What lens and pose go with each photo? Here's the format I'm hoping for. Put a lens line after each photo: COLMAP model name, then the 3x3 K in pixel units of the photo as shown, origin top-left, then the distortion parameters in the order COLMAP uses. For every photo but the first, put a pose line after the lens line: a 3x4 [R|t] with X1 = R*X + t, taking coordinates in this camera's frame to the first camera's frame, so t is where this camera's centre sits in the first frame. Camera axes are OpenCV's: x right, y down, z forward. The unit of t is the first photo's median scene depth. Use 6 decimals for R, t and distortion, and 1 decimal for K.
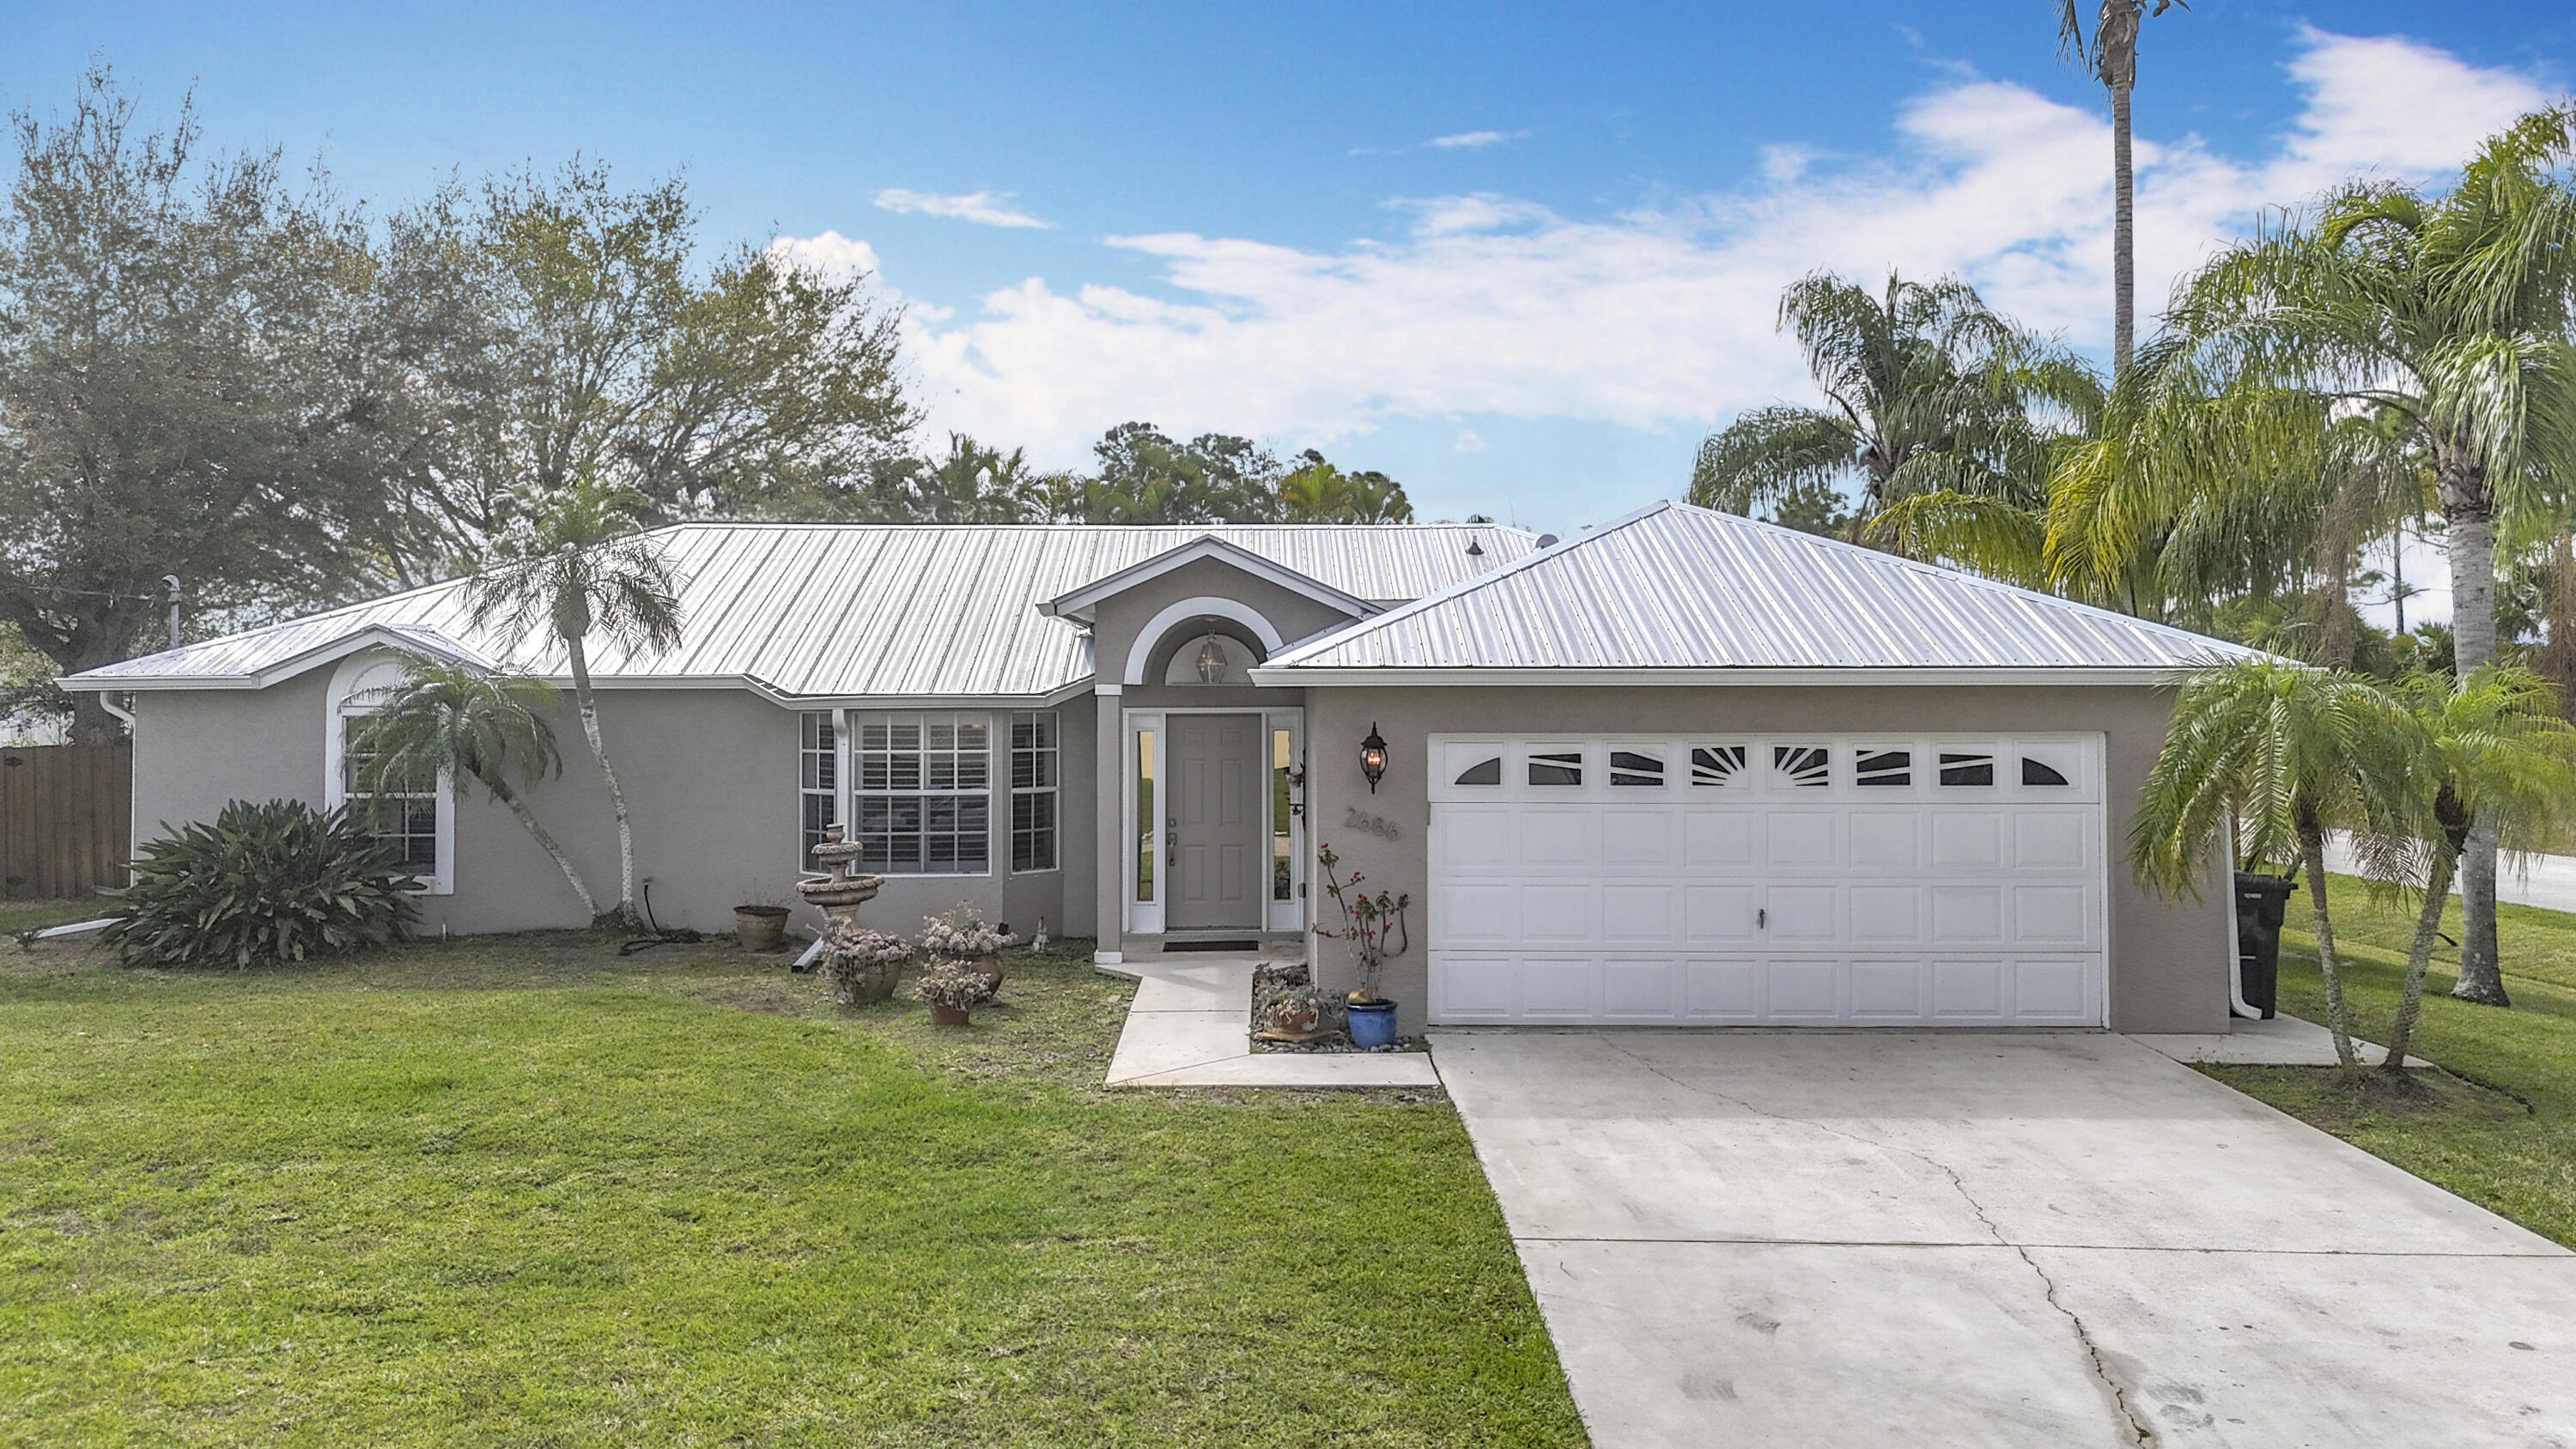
lens RADIAL K [[1905.5, 0, 1300.1], [0, 1905.5, 723.0], [0, 0, 1]] dist [0.045223, -0.033936]
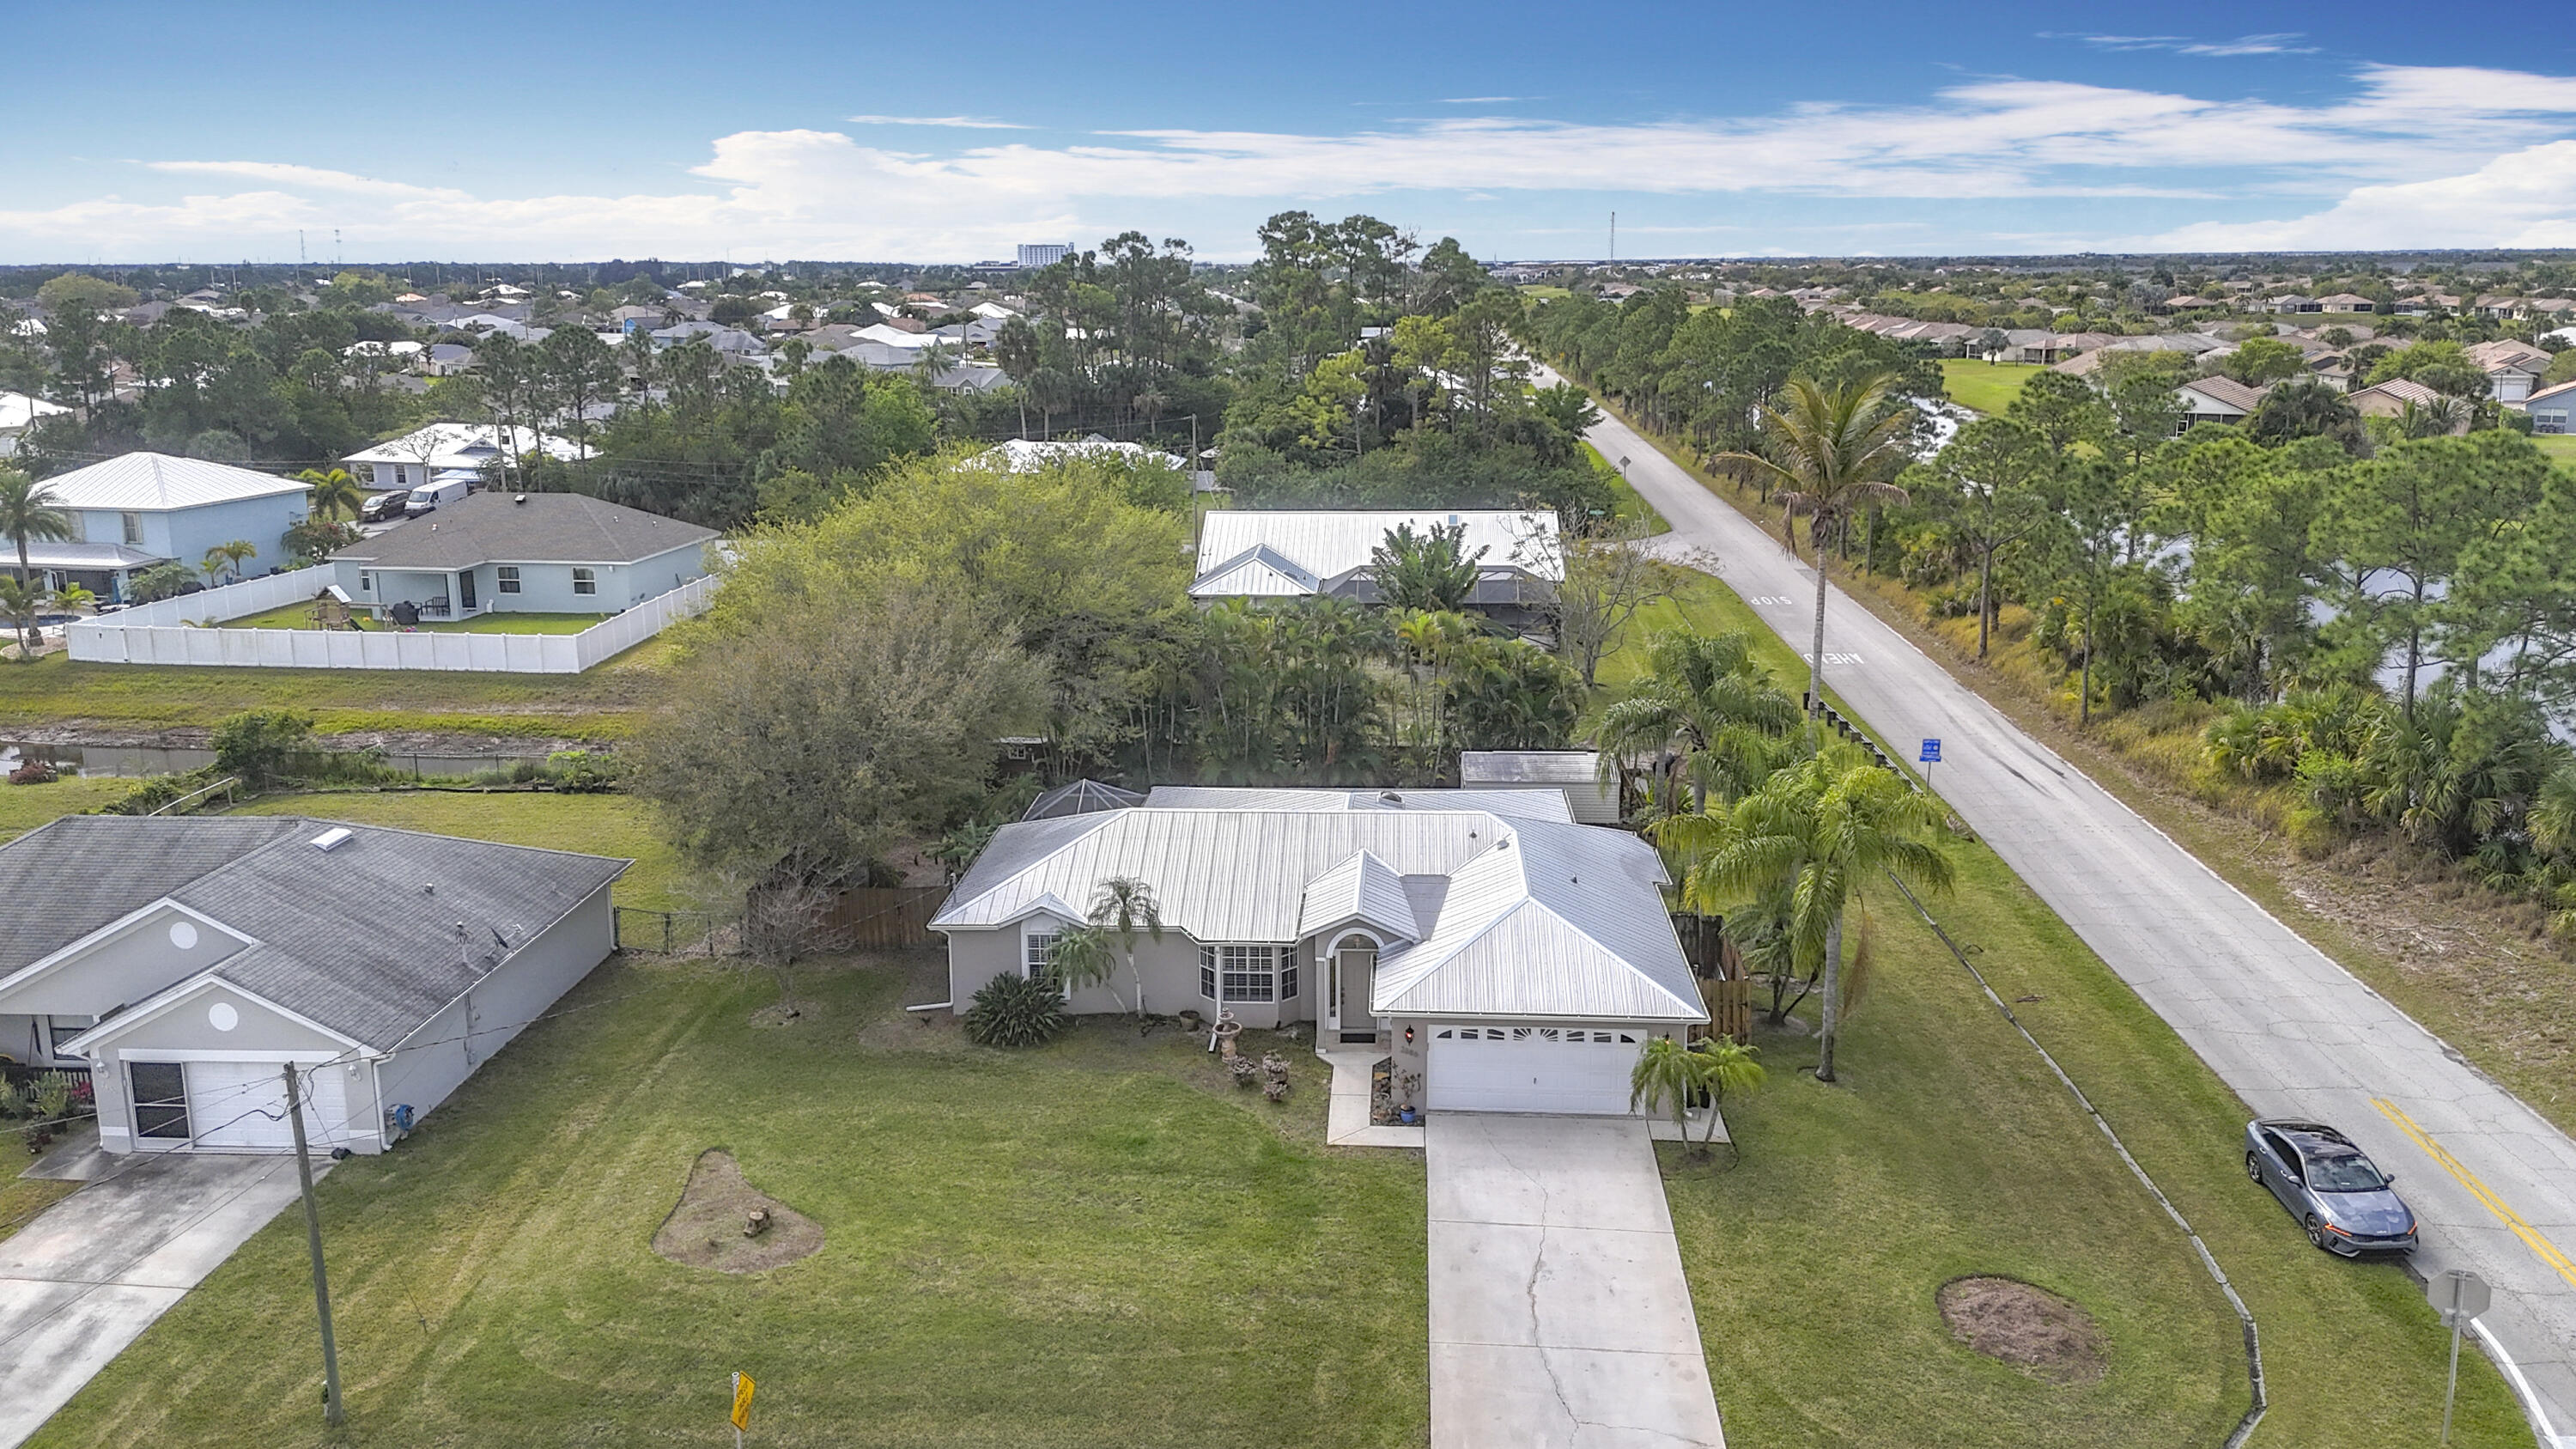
lens RADIAL K [[1905.5, 0, 1296.0], [0, 1905.5, 743.6], [0, 0, 1]] dist [0.045223, -0.033936]
pose [[0.996884, 0.014312, -0.077573, 0.086594], [0.004225, 0.972303, 0.233687, -1.161090], [0.078769, -0.233287, 0.969212, -1.919767]]
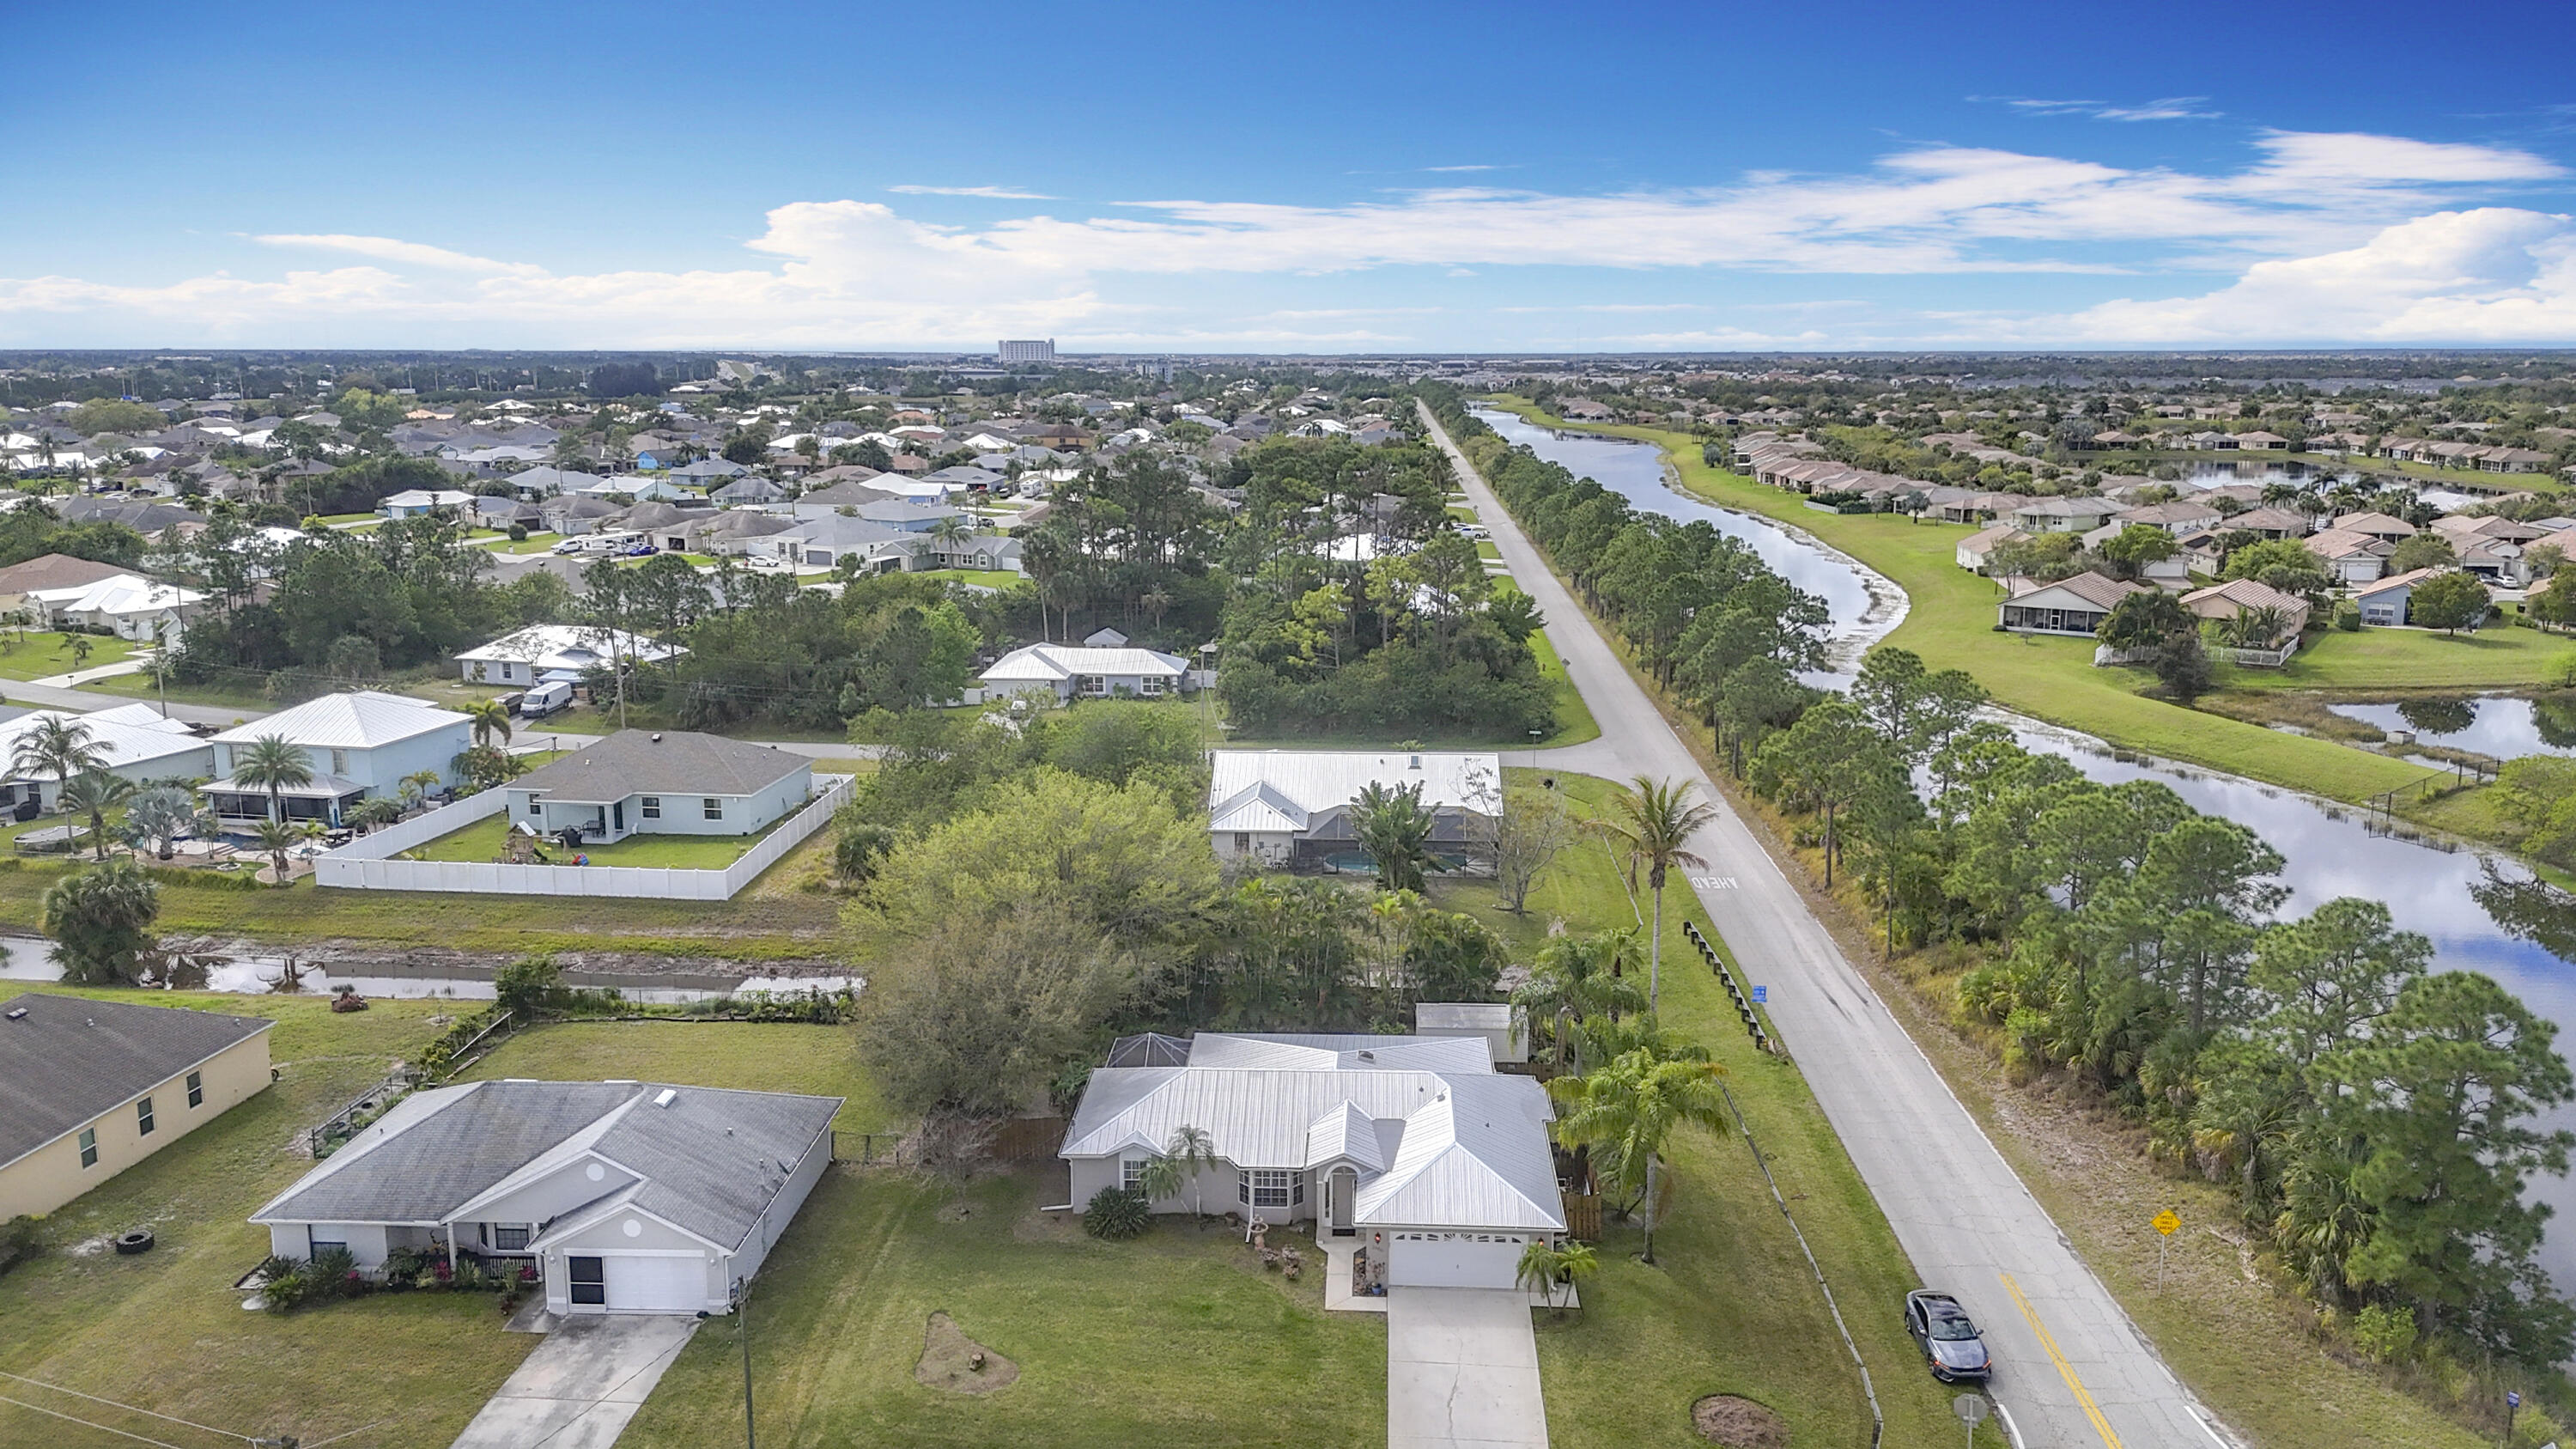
lens RADIAL K [[1905.5, 0, 1300.9], [0, 1905.5, 772.0], [0, 0, 1]] dist [0.045223, -0.033936]
pose [[0.997998, 0.017027, -0.060909, 0.118726], [-0.003976, 0.978065, 0.208264, -2.155446], [0.063119, -0.207605, 0.976174, -3.542500]]
